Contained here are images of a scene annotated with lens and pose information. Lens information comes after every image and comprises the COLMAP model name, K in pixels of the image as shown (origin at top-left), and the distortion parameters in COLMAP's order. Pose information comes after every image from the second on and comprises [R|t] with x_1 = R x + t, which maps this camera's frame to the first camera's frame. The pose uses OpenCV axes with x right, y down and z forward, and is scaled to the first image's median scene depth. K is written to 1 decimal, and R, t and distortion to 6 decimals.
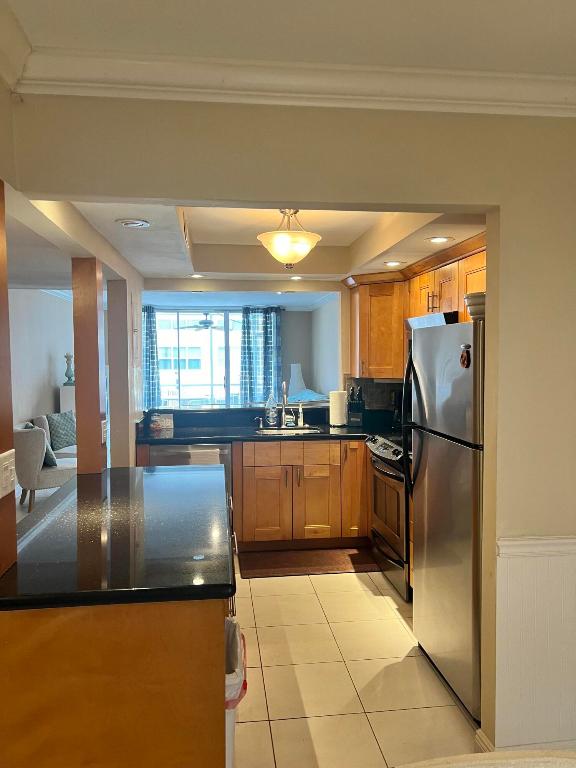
lens RADIAL K [[570.6, 0, 288.0], [0, 570.6, 384.0], [0, 0, 1]] dist [0.106620, -0.132755]
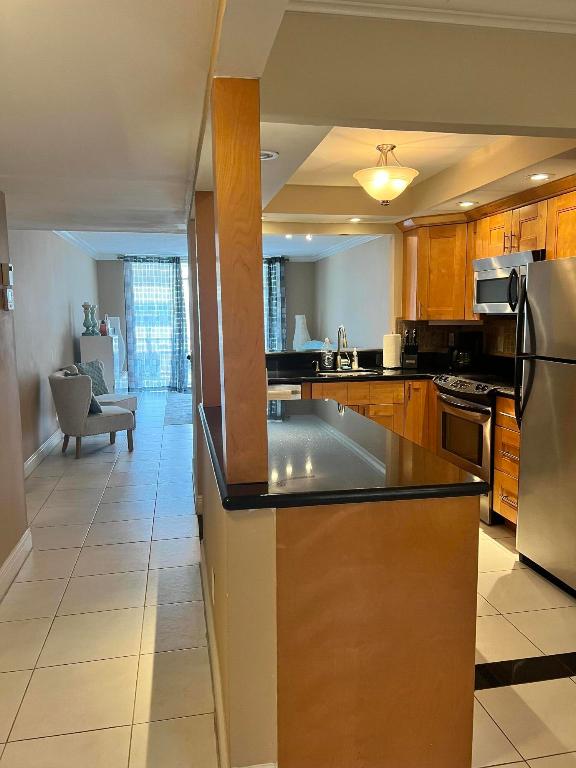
lens RADIAL K [[570.6, 0, 288.0], [0, 570.6, 384.0], [0, 0, 1]] dist [0.106620, -0.132755]
pose [[0.997417, -0.013383, 0.070564, -0.175593], [0.008186, 0.997266, 0.073438, 0.025156], [-0.071354, -0.072671, 0.994800, -0.013597]]
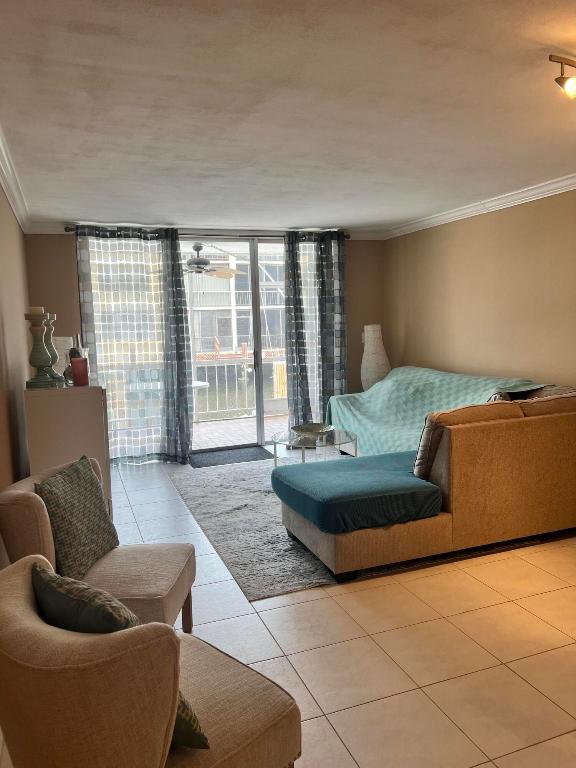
lens RADIAL K [[572.0, 0, 280.8], [0, 572.0, 385.0], [0, 0, 1]] dist [0.069357, -0.001360]
pose [[0.972047, -0.049060, 0.229602, -0.498415], [0.034733, 0.997213, 0.066033, -0.033656], [-0.232202, -0.056213, 0.971042, 0.901407]]
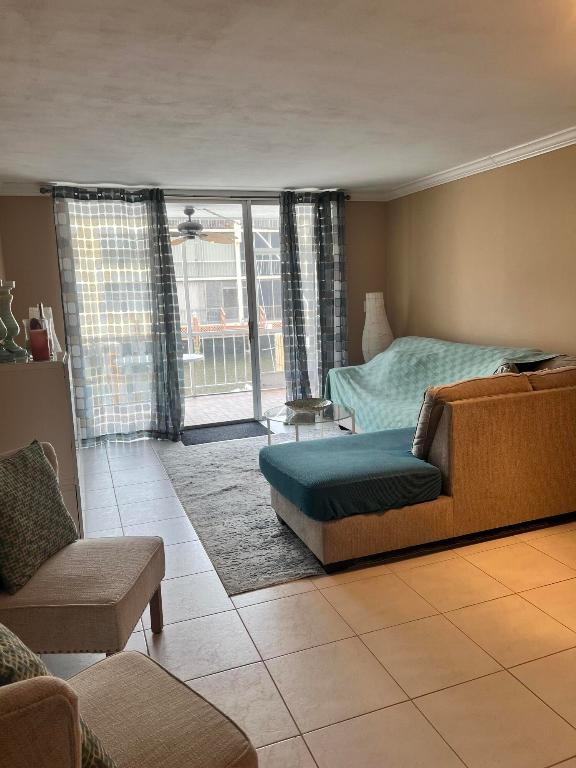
lens RADIAL K [[575.2, 0, 288.0], [0, 575.2, 384.0], [0, 0, 1]] dist [0.062511, -0.001239]
pose [[0.972385, -0.068341, 0.223153, -0.457309], [0.043678, 0.992560, 0.113649, -0.030220], [-0.229260, -0.100764, 0.968136, 0.954803]]
